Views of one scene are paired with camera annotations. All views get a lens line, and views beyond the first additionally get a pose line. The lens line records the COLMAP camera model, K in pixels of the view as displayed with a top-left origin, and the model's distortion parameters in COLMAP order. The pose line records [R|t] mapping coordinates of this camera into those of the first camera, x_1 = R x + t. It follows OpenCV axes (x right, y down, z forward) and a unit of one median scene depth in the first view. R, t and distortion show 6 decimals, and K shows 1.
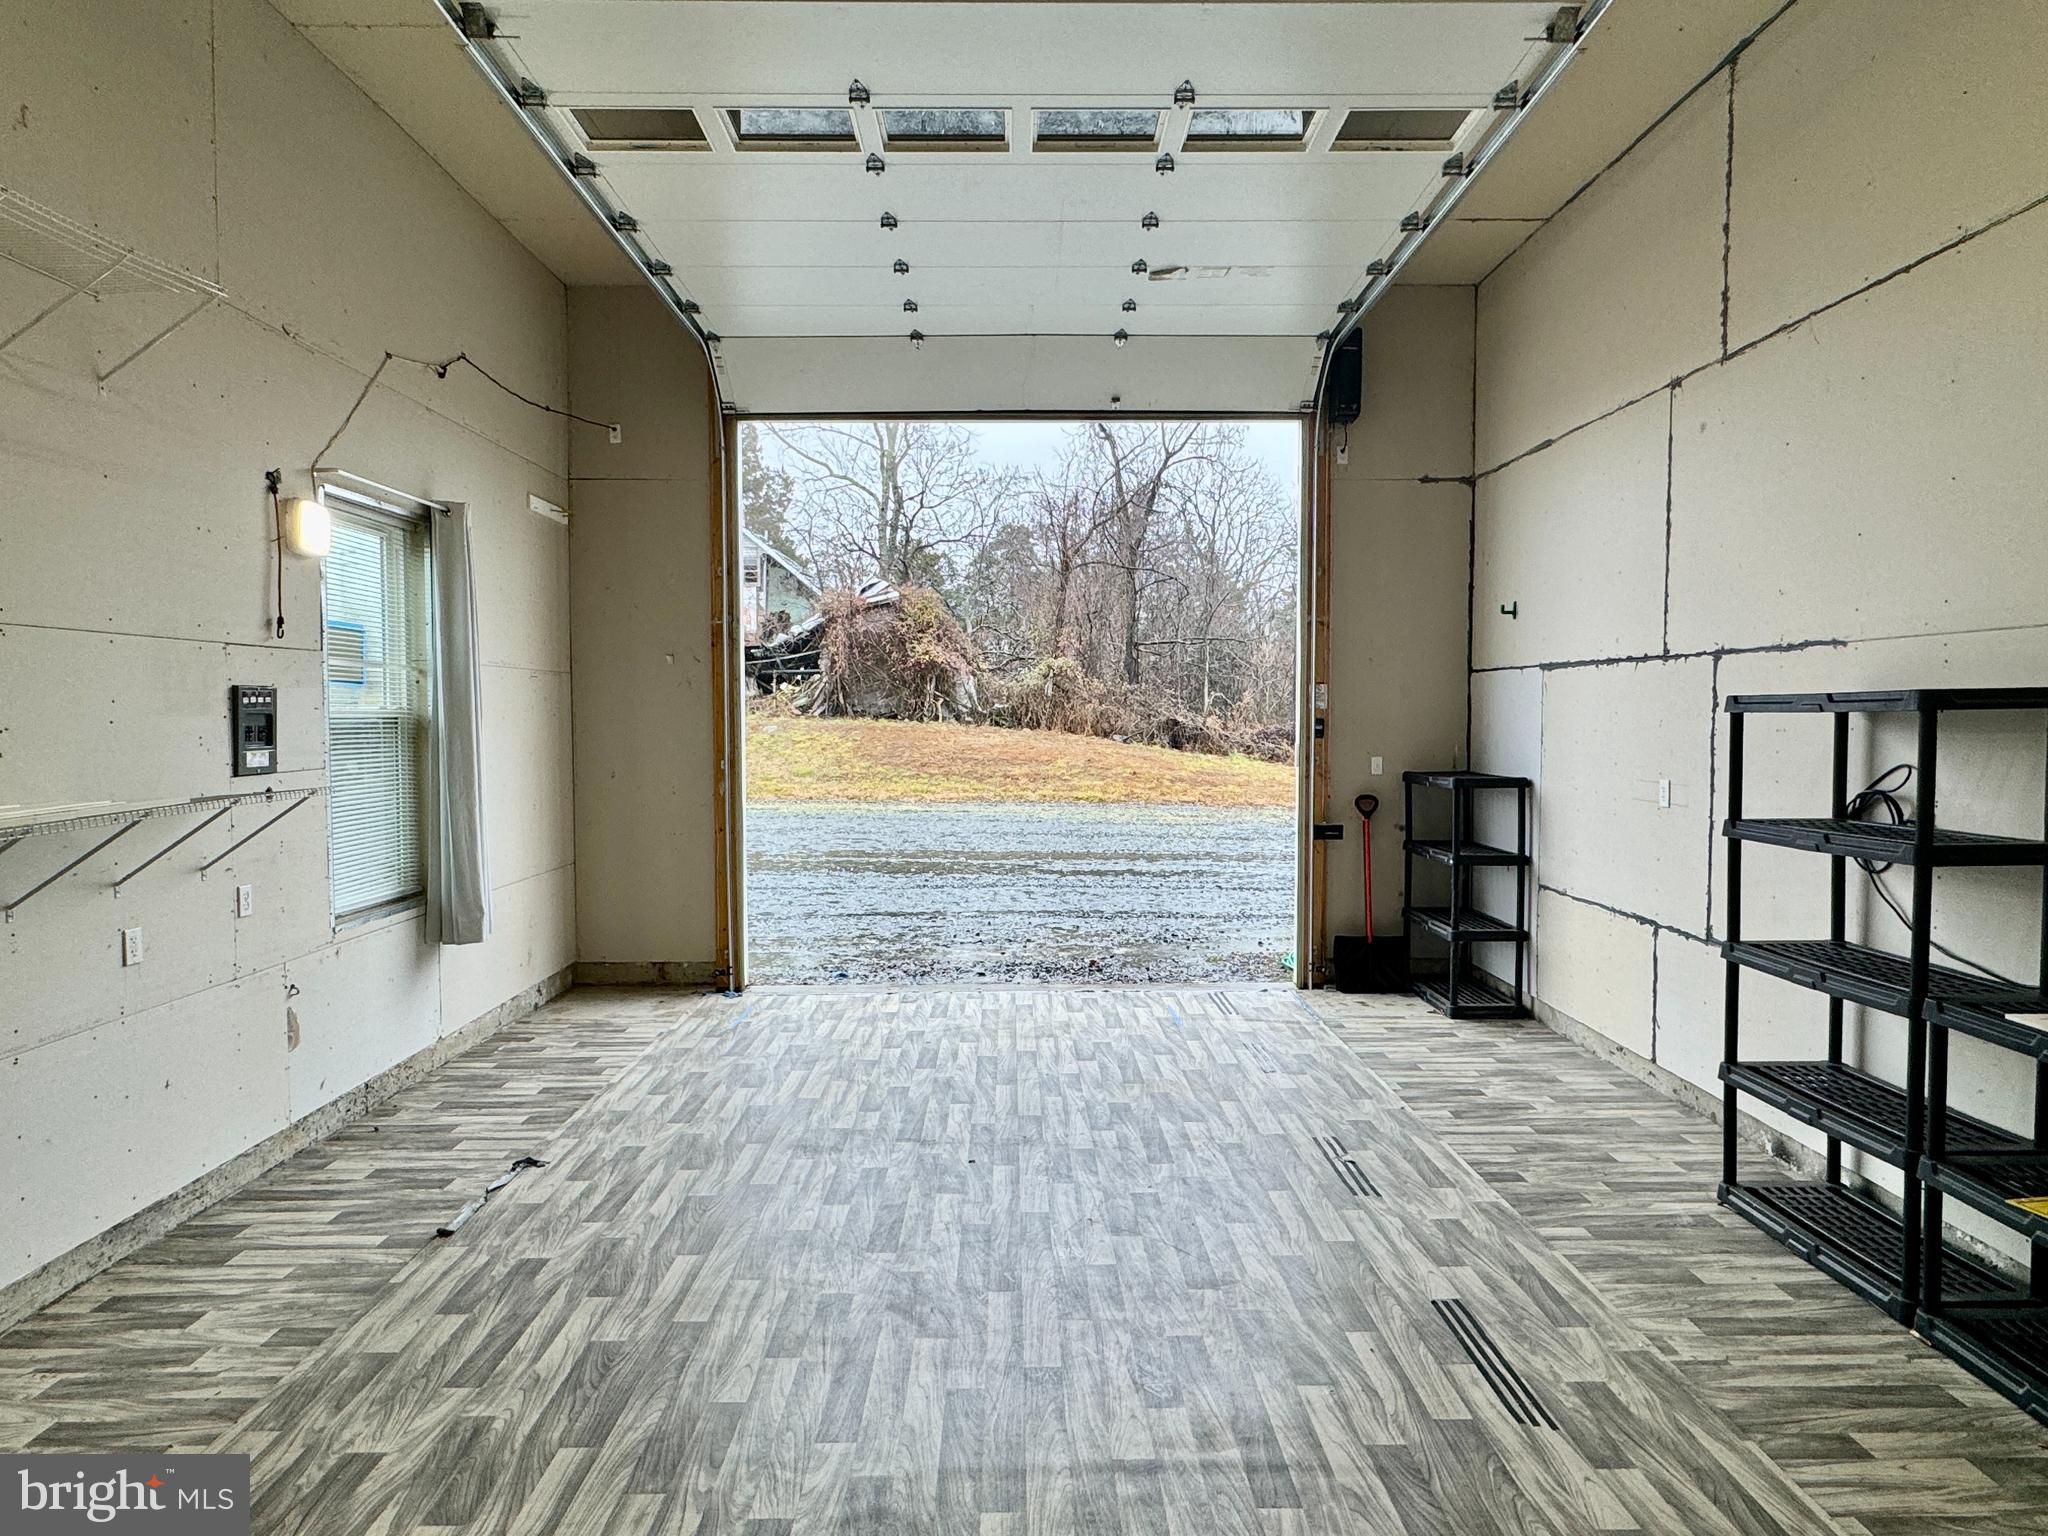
lens RADIAL K [[1187.9, 0, 1016.1], [0, 1187.9, 764.6], [0, 0, 1]] dist [-0.003245, 0.000448]
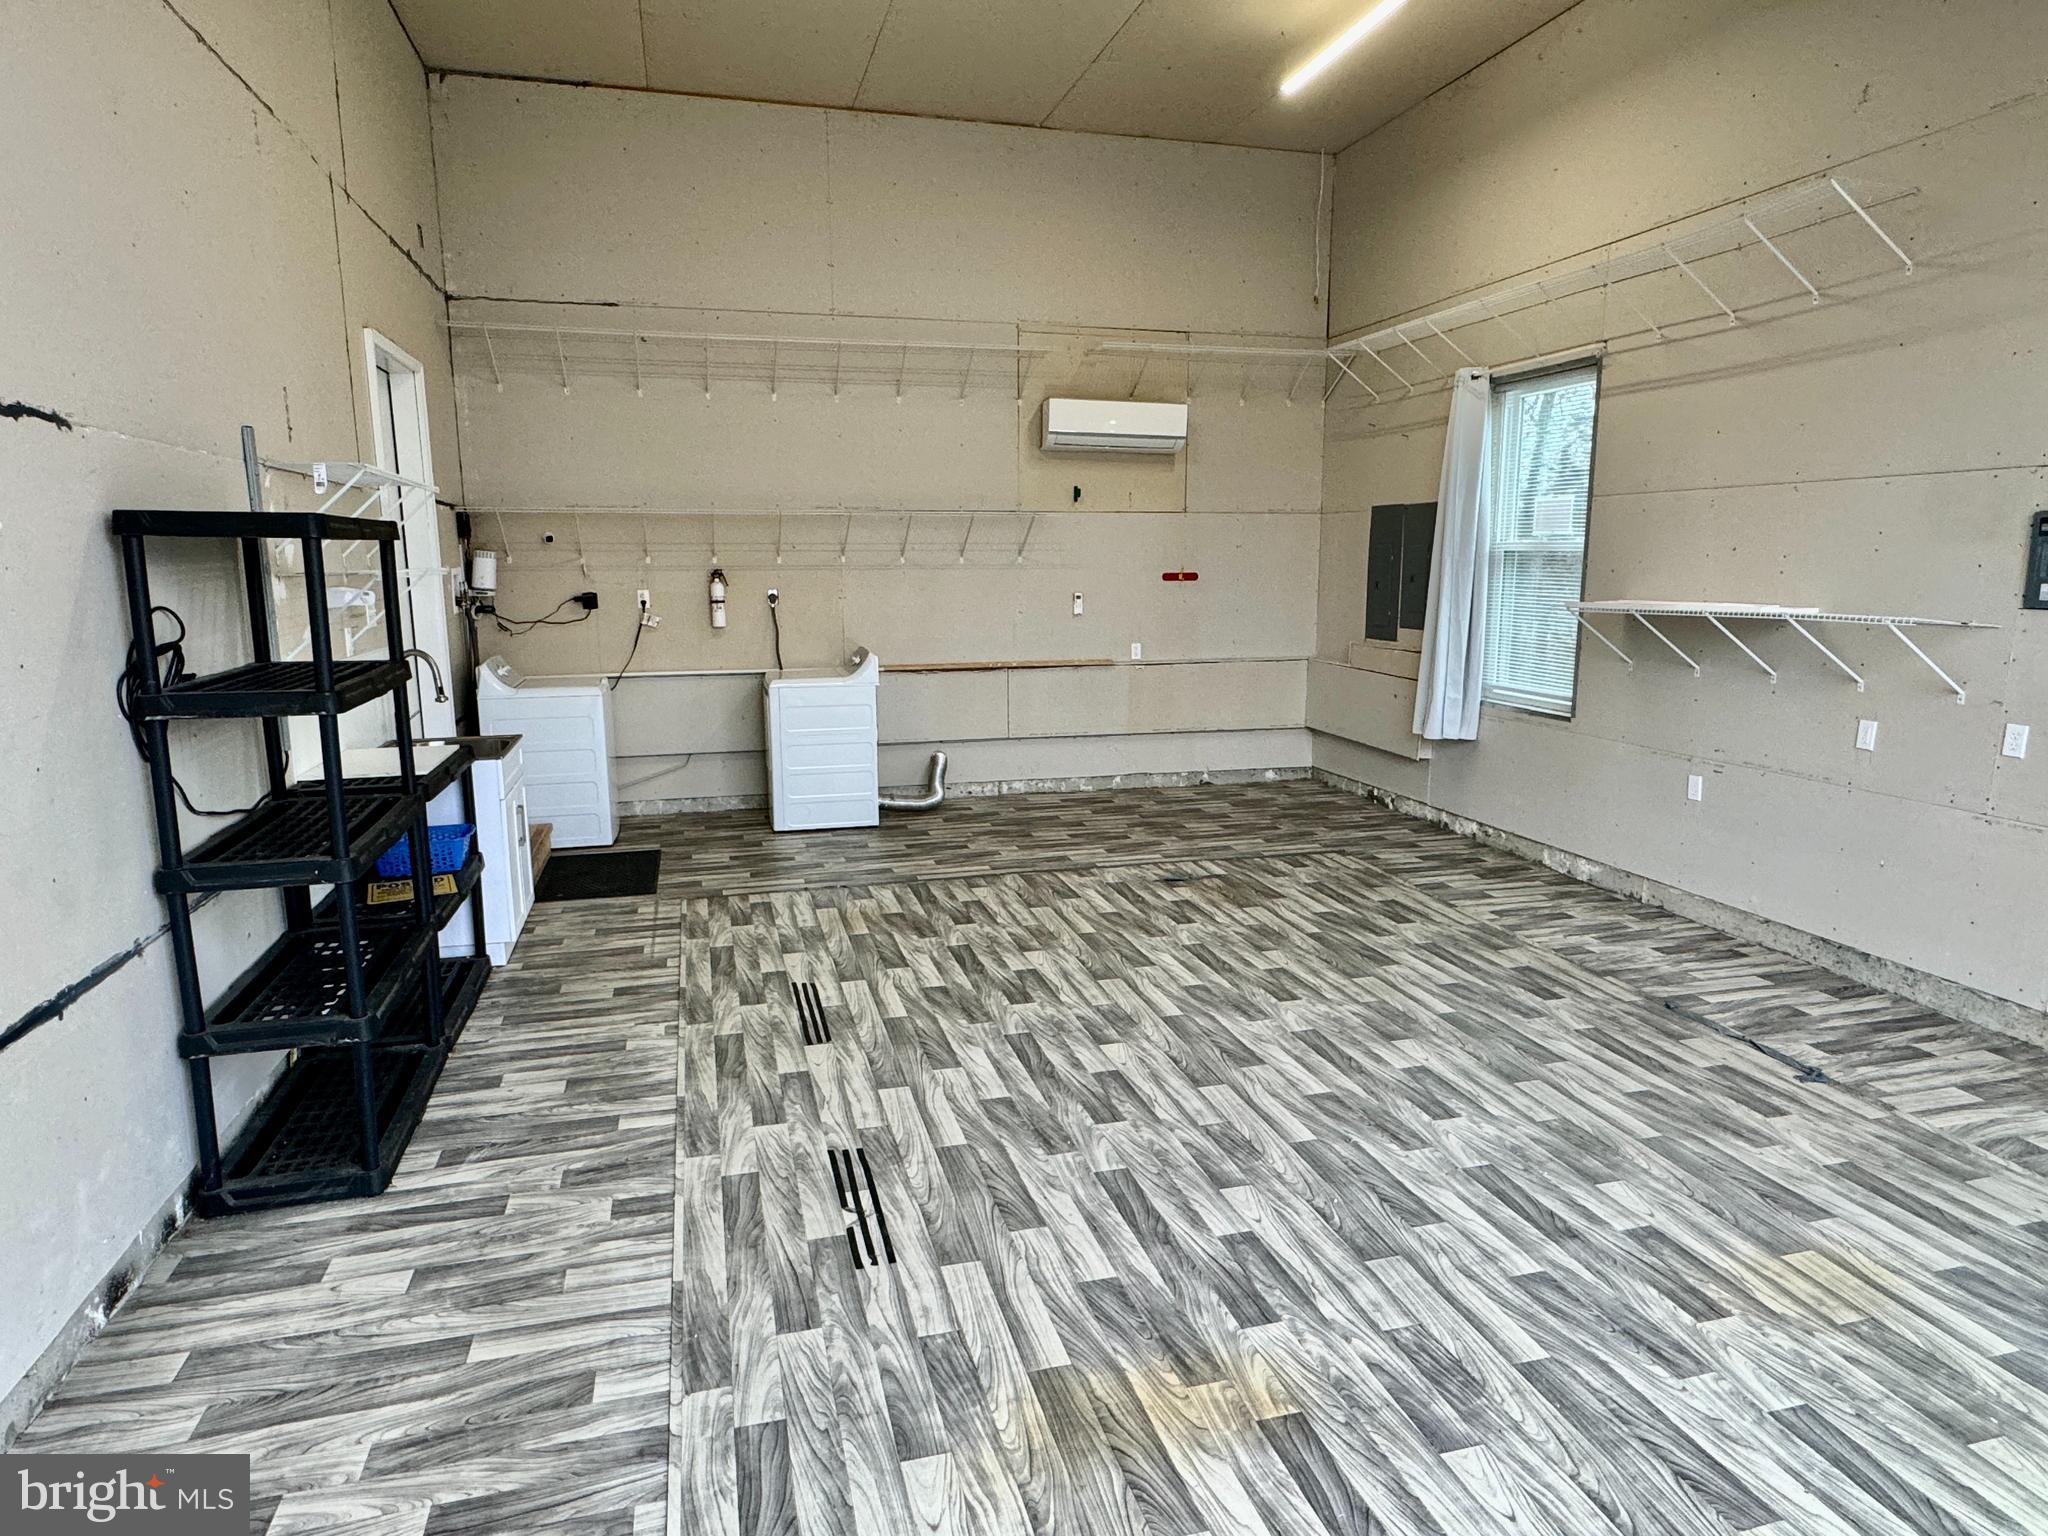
lens RADIAL K [[1187.9, 0, 1016.1], [0, 1187.9, 764.6], [0, 0, 1]] dist [-0.003245, 0.000448]
pose [[-0.966823, 0.046808, -0.251121, 0.427070], [-0.008305, 0.976788, 0.214045, -0.073416], [0.255311, 0.209030, -0.943993, 1.979713]]
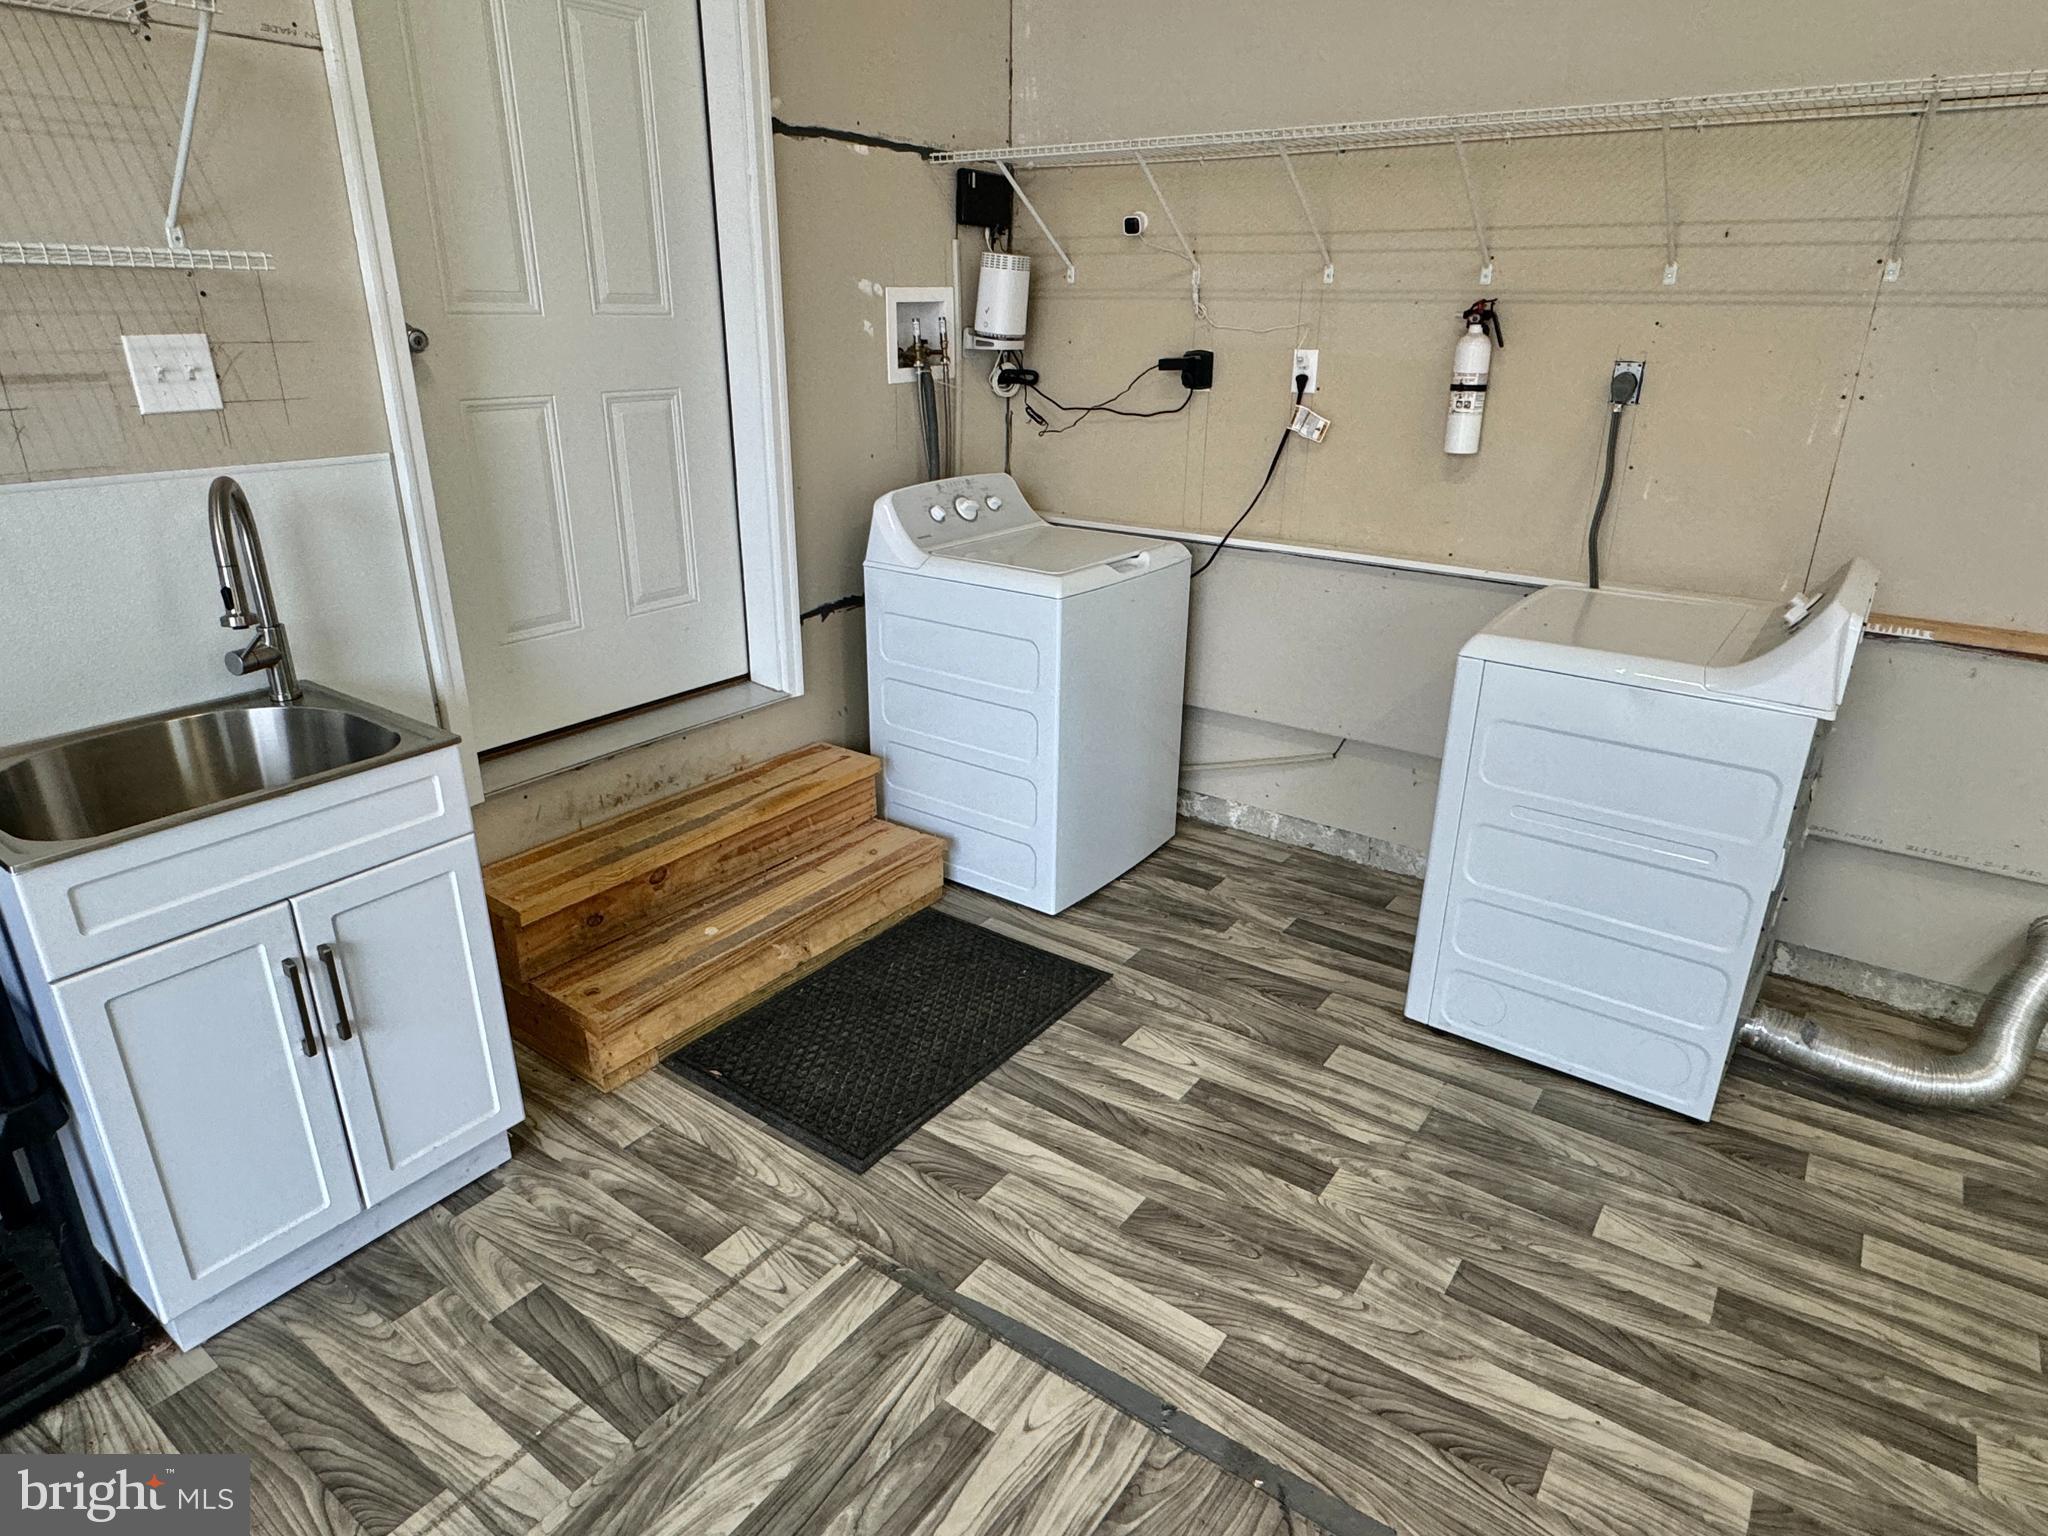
lens RADIAL K [[1187.9, 0, 1016.1], [0, 1187.9, 764.6], [0, 0, 1]] dist [-0.003245, 0.000448]
pose [[-0.806200, -0.220386, 0.549065, 0.149631], [0.014523, 0.920382, 0.390750, 0.011032], [-0.591465, 0.322997, -0.738811, 0.717575]]
